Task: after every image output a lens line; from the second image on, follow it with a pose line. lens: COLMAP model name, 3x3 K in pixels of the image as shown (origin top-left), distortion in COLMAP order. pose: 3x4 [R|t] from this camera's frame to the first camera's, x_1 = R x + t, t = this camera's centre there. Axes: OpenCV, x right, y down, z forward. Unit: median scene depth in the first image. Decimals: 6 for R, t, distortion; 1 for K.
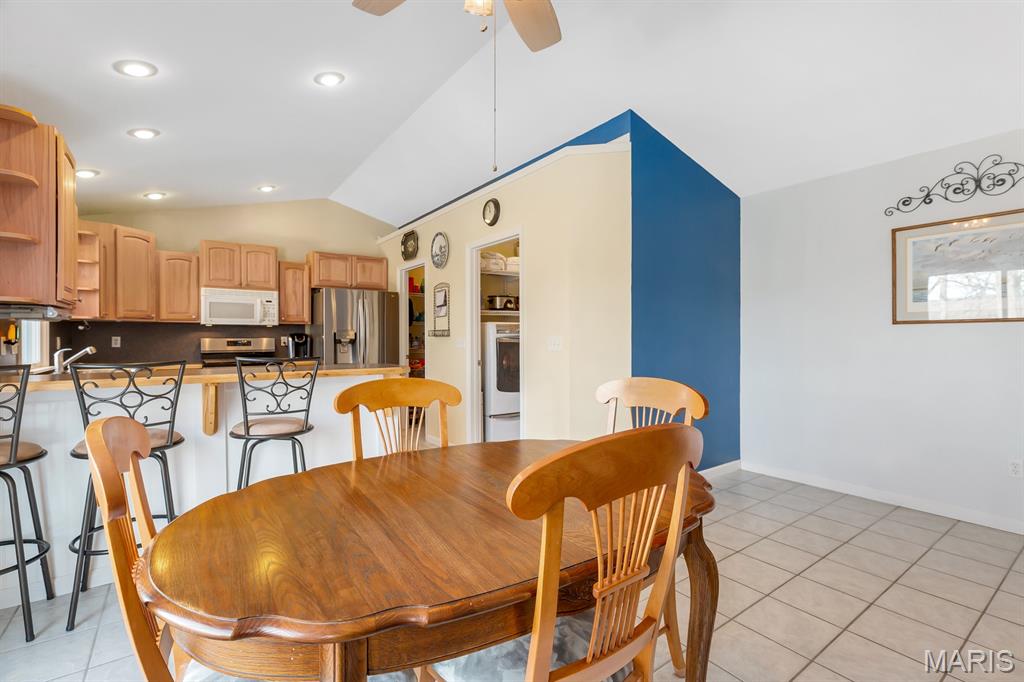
lens RADIAL K [[445.3, 0, 512.0], [0, 445.3, 341.0], [0, 0, 1]] dist [0.001598, -0.000132]
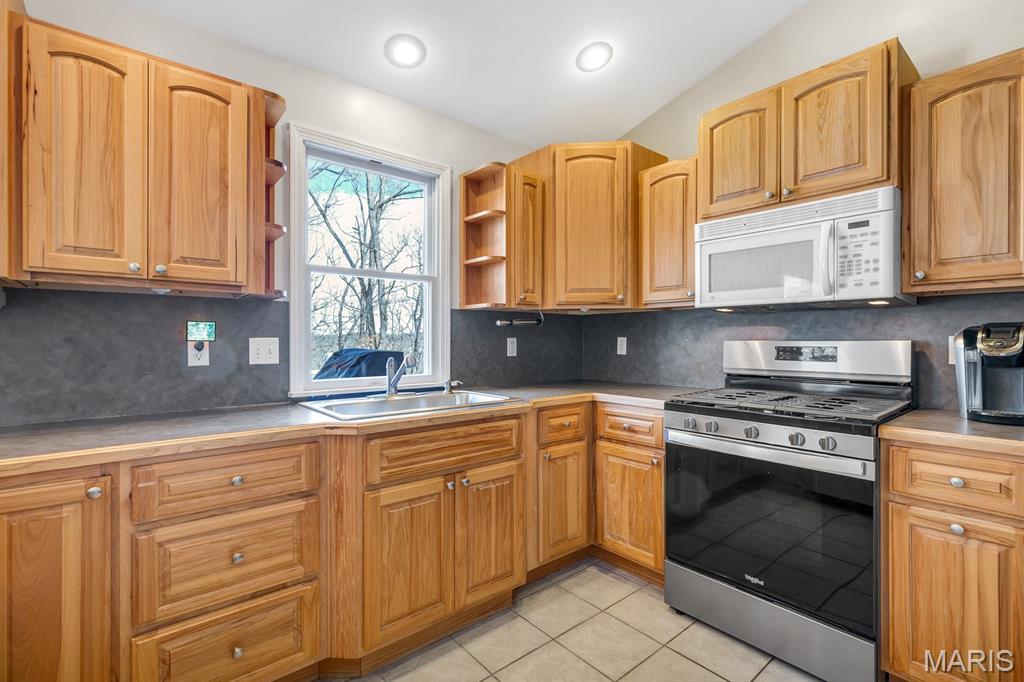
lens RADIAL K [[474.2, 0, 505.5], [0, 474.2, 340.4], [0, 0, 1]] dist [0.003394, 0.000021]
pose [[0.066009, 0.000610, -0.997819, -0.226881], [-0.006776, 0.999977, 0.000163, -0.004539], [0.997796, 0.006751, 0.066012, 0.733965]]
